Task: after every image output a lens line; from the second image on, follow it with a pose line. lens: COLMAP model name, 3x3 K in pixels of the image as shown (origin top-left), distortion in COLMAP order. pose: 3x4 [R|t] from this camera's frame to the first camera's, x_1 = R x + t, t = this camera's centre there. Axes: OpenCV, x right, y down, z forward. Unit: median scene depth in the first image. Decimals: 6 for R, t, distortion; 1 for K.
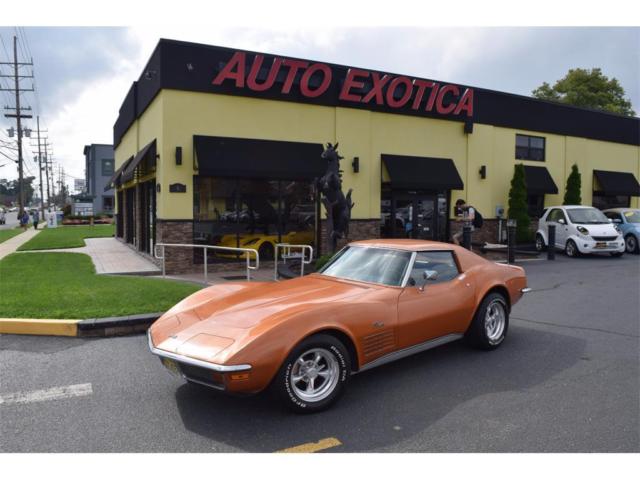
lens RADIAL K [[499.7, 0, 321.0], [0, 499.7, 236.1], [0, 0, 1]] dist [-0.086417, 0.003737]
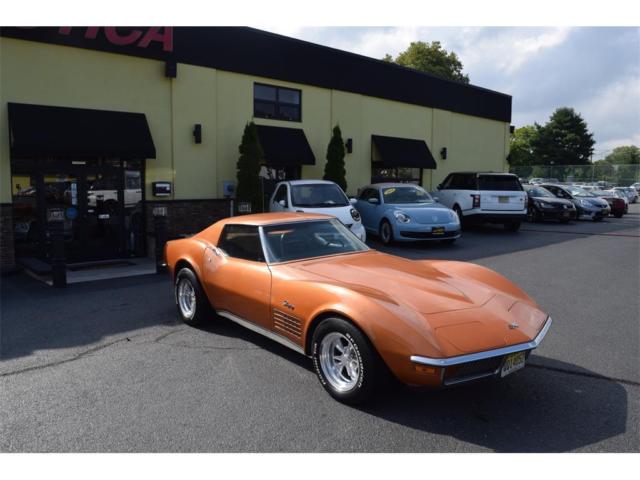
lens RADIAL K [[499.7, 0, 321.0], [0, 499.7, 236.1], [0, 0, 1]] dist [-0.086417, 0.003737]
pose [[0.966285, -0.029506, 0.255779, 0.315543], [0.016280, 0.998426, 0.053673, -0.018050], [-0.256960, -0.047699, 0.965244, 0.264465]]
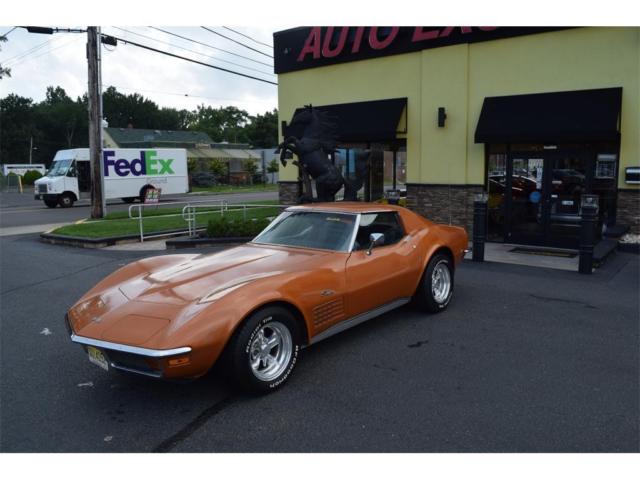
lens RADIAL K [[499.7, 0, 321.0], [0, 499.7, 236.1], [0, 0, 1]] dist [-0.086417, 0.003737]
pose [[0.404205, 0.115744, -0.907316, 0.644855], [-0.037860, 0.993228, 0.109837, -0.028044], [0.913885, -0.010045, 0.405849, 0.431855]]
